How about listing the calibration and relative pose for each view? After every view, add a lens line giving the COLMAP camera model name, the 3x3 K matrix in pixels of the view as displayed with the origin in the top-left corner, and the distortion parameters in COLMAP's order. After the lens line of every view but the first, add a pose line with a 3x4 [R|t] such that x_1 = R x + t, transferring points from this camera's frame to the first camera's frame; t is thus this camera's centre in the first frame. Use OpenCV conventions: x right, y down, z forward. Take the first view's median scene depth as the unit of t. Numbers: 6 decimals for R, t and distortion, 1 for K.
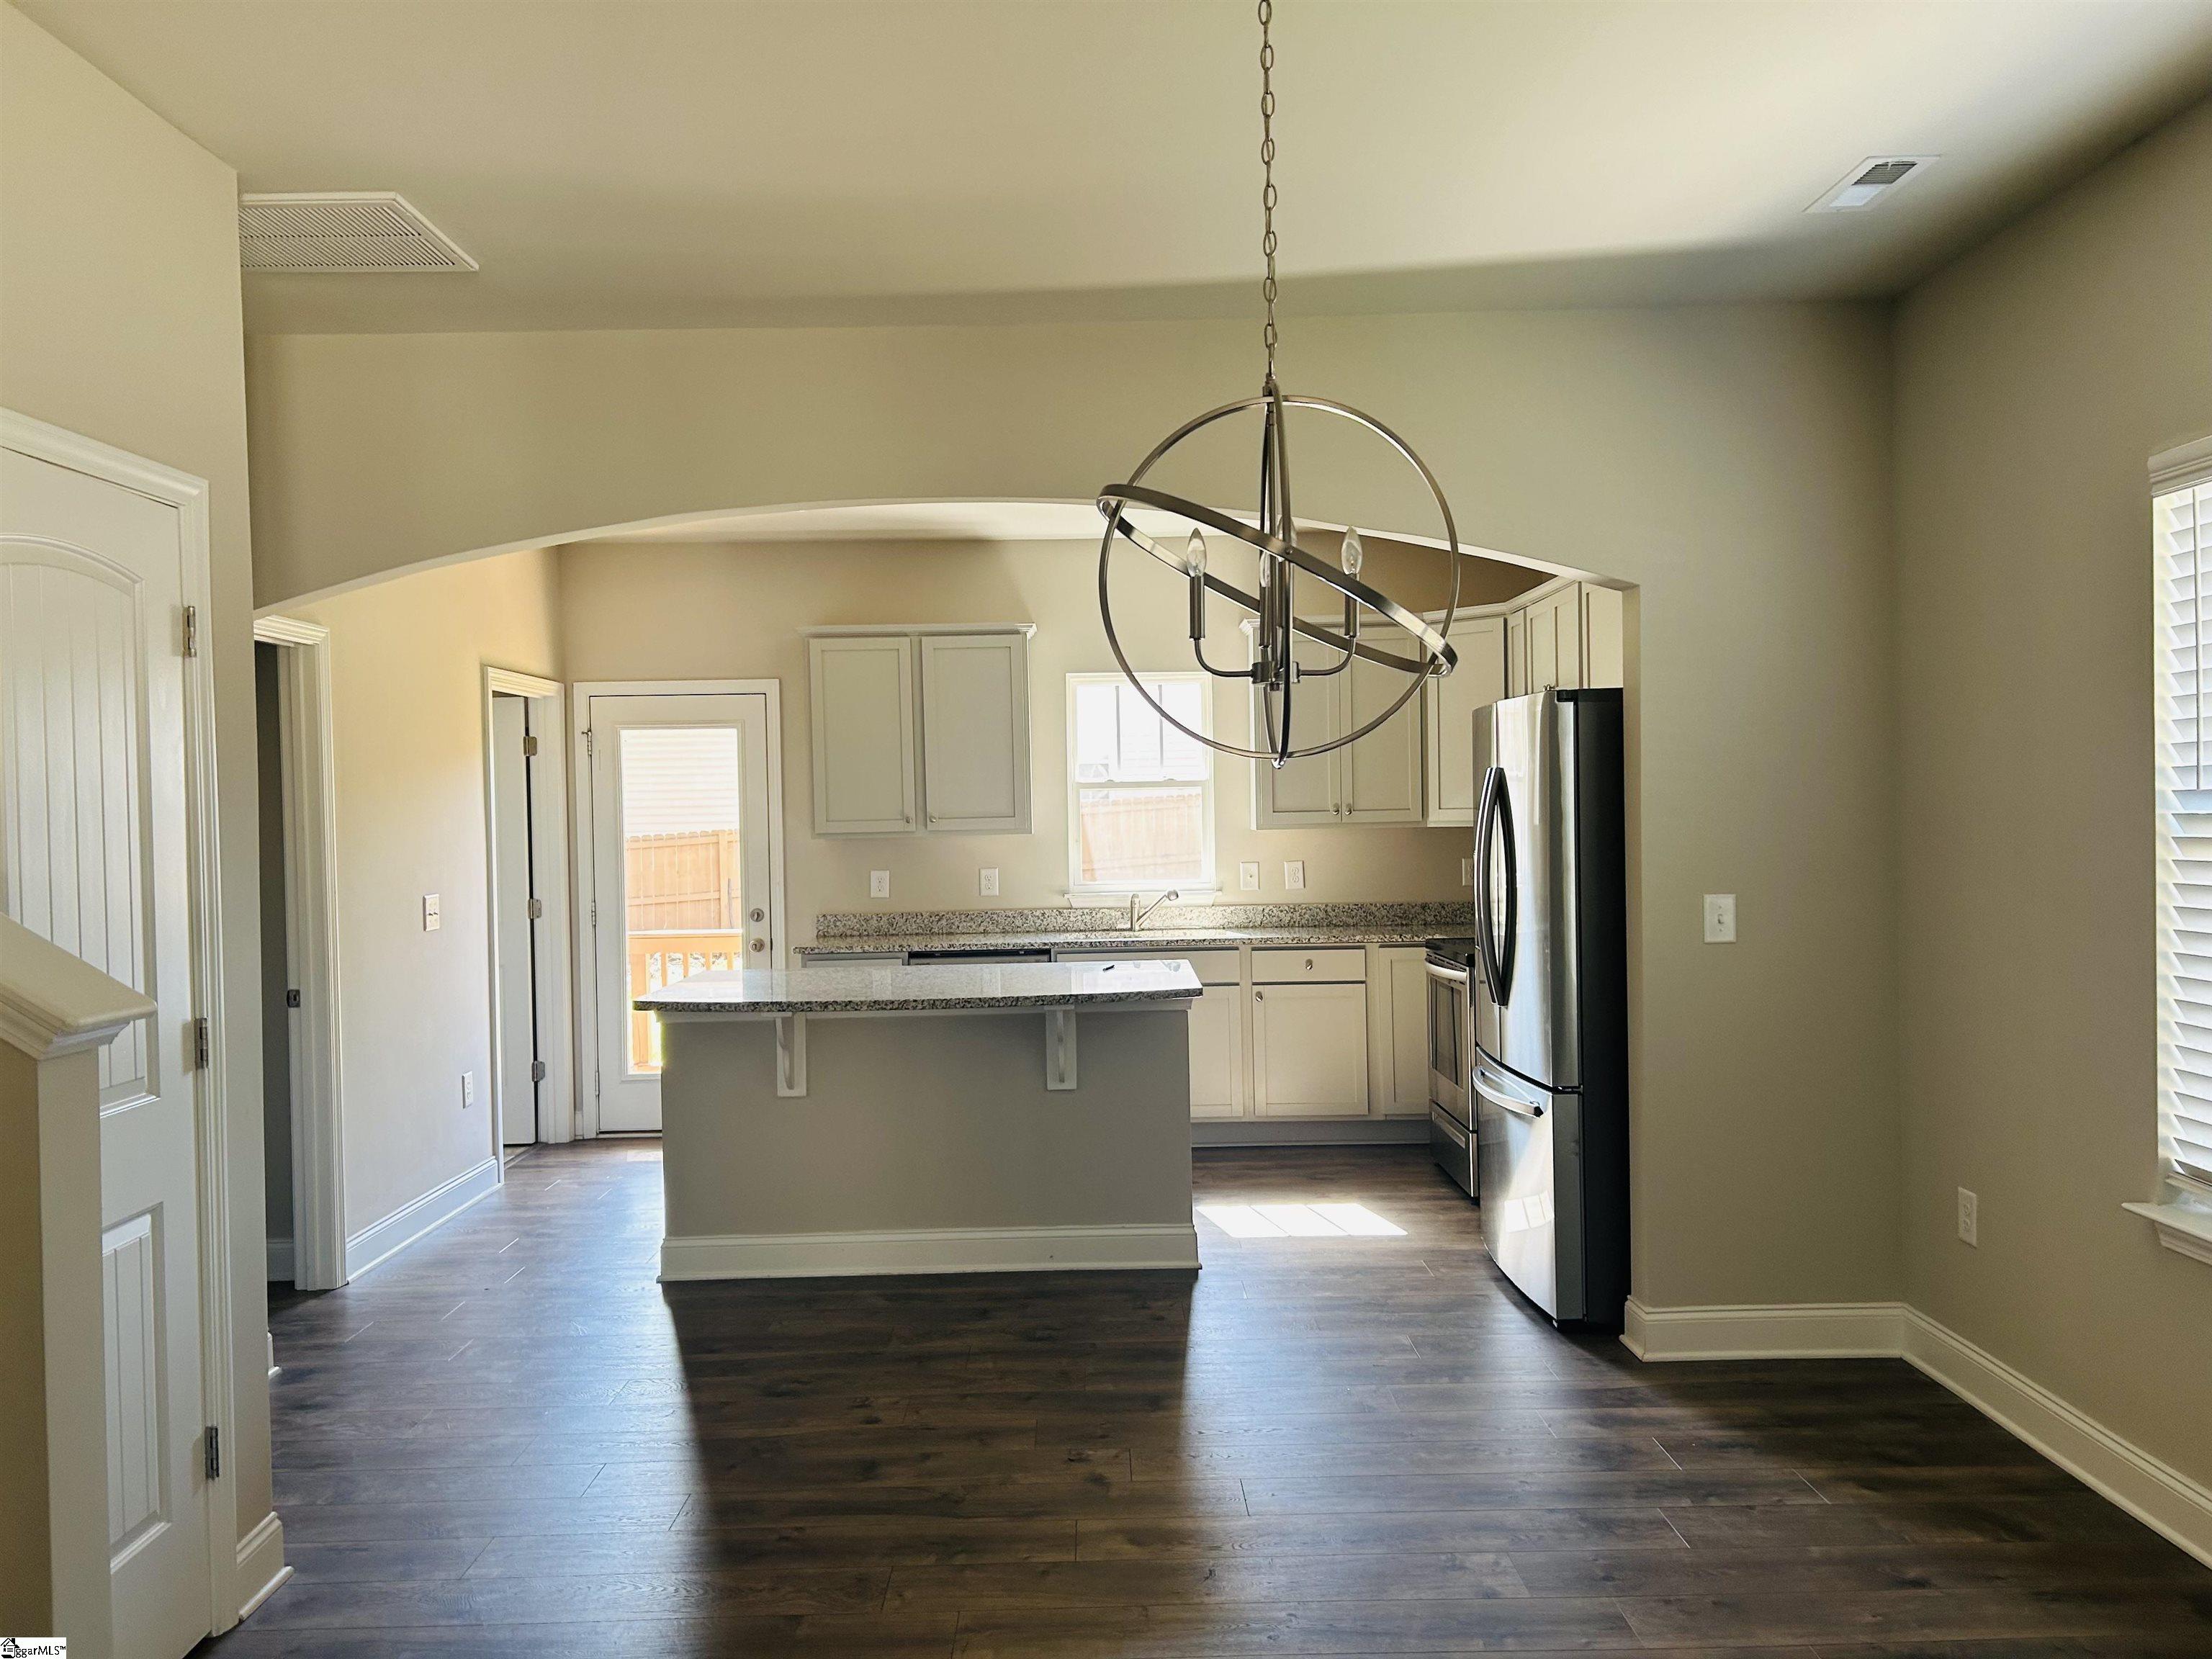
lens RADIAL K [[1666.3, 0, 1092.3], [0, 1666.3, 831.1], [0, 0, 1]] dist [0.063839, -0.064900]
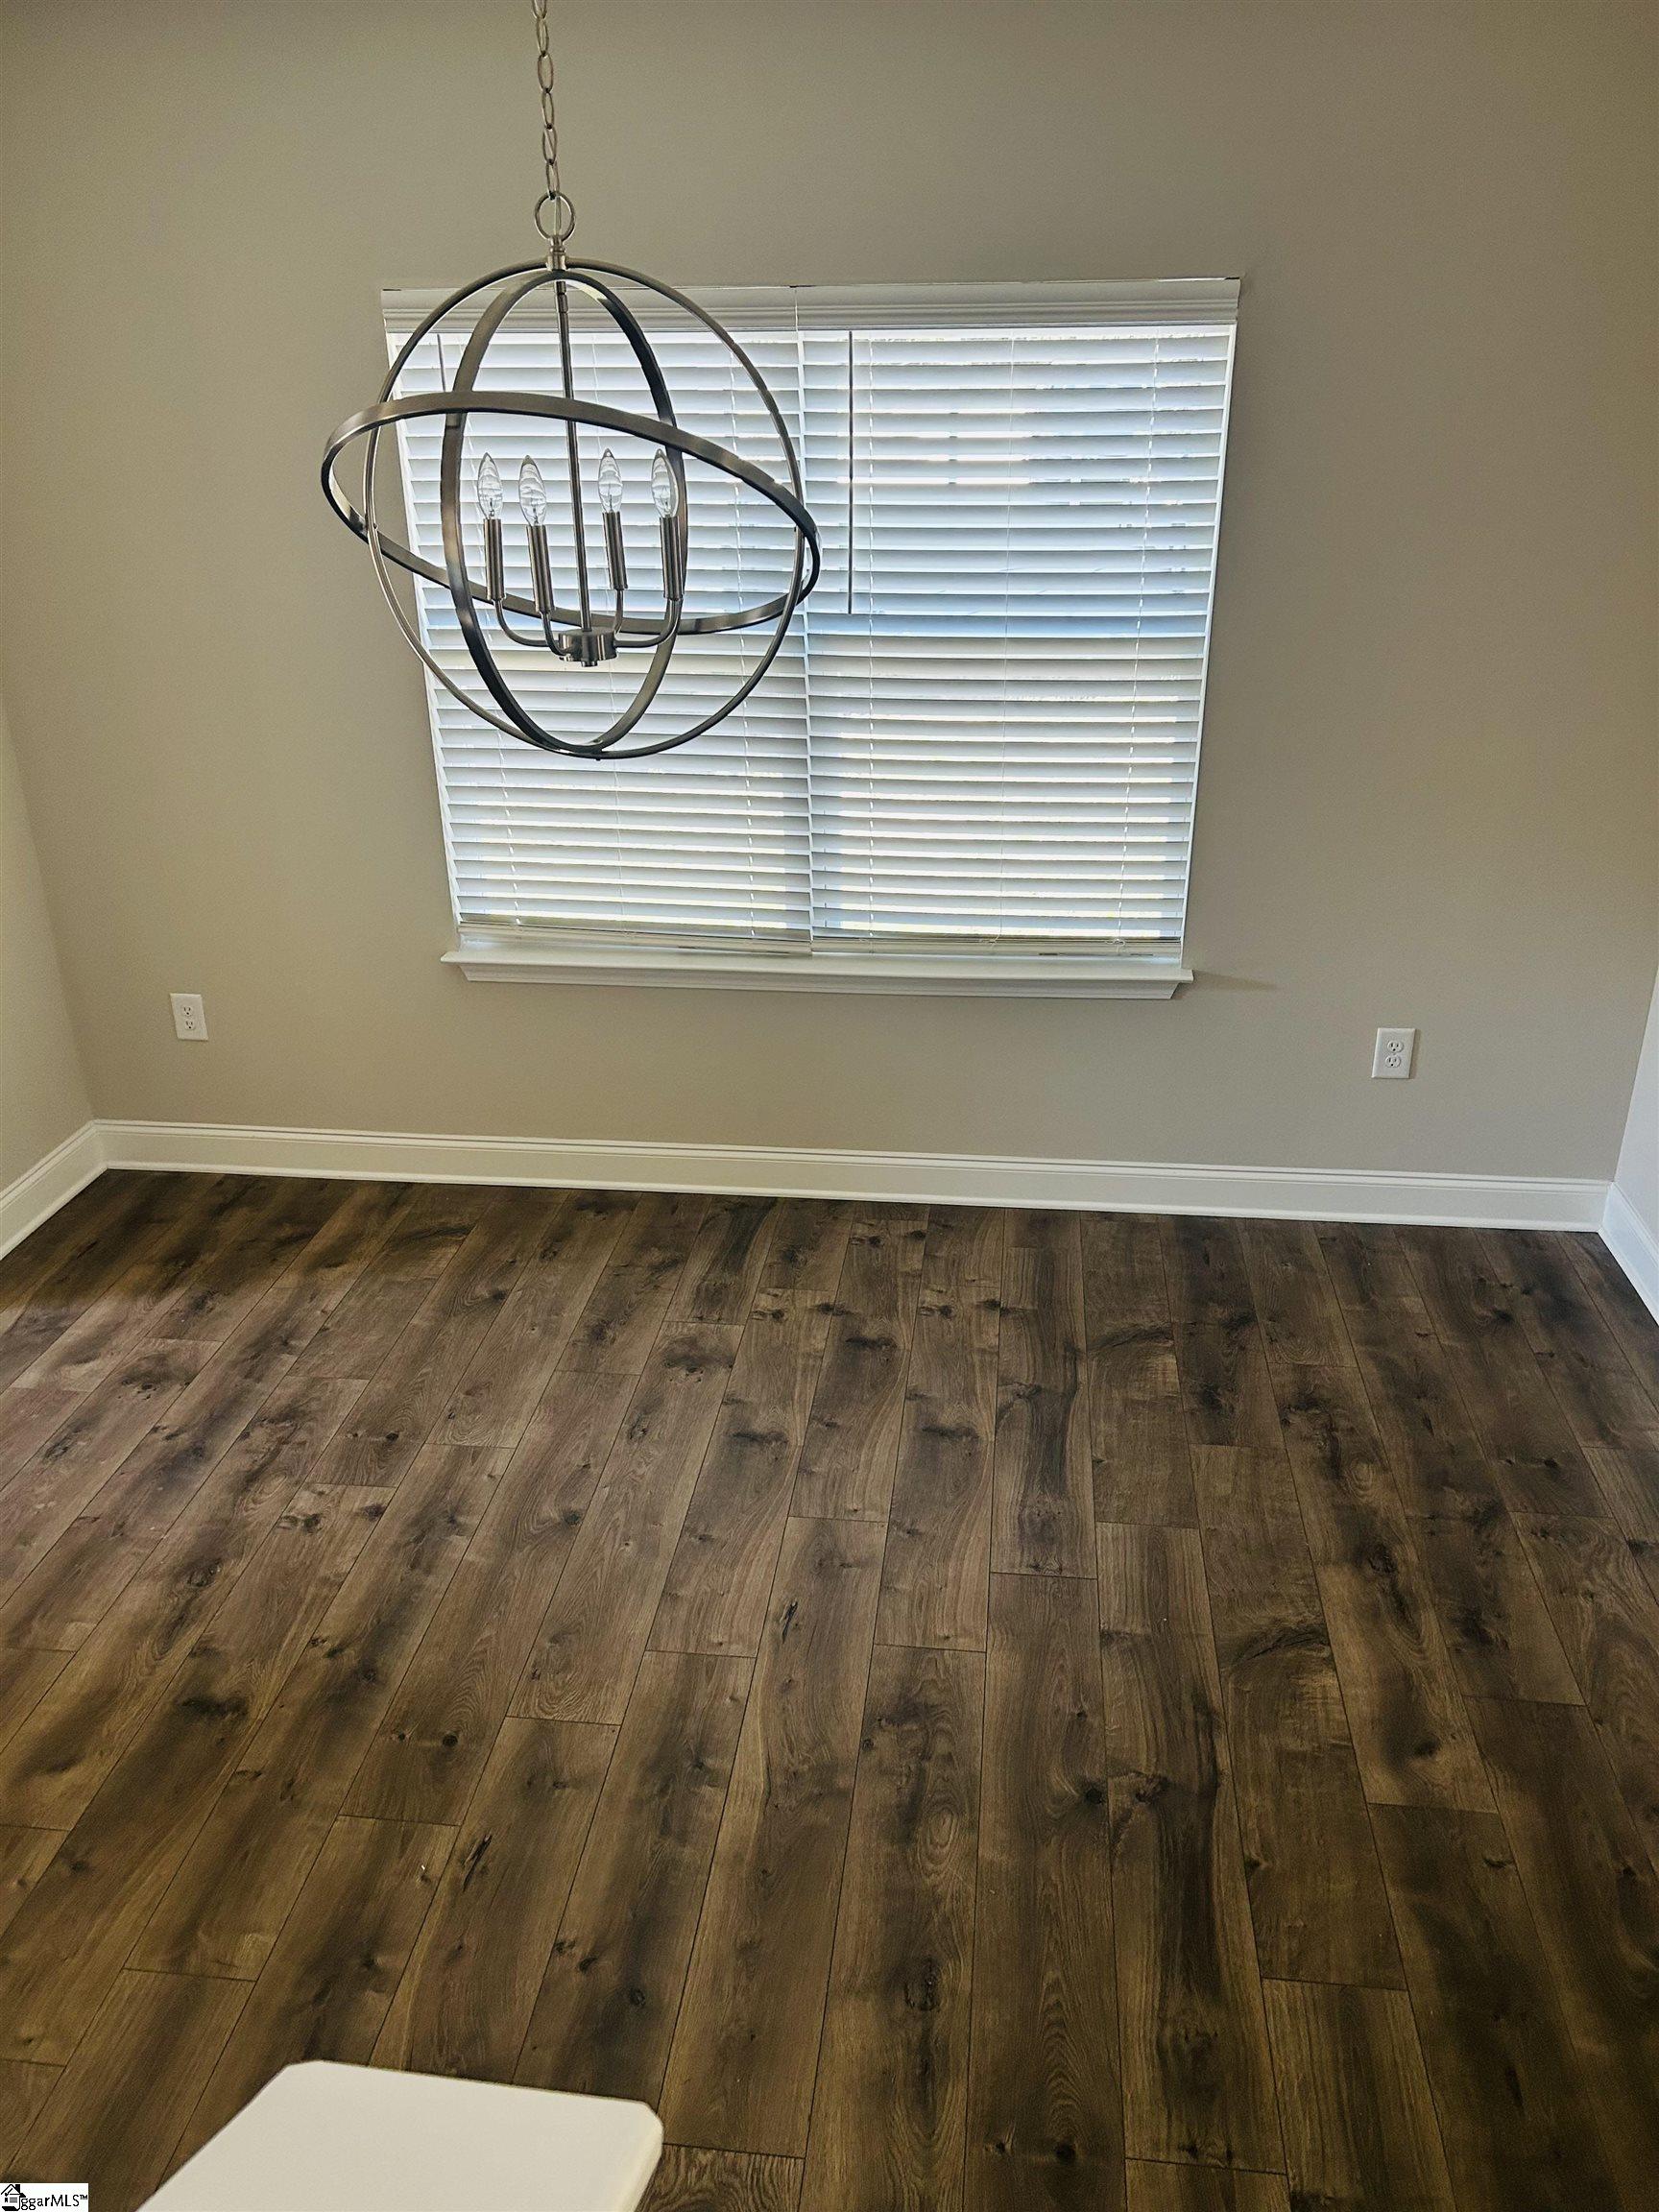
lens RADIAL K [[1666.3, 0, 842.1], [0, 1666.3, 1105.3], [0, 0, 1]] dist [0.063839, -0.064900]
pose [[0.118432, -0.383277, 0.916009, -0.321130], [0.023478, 0.923325, 0.383302, -0.088871], [-0.992685, -0.023890, 0.118350, 0.342201]]
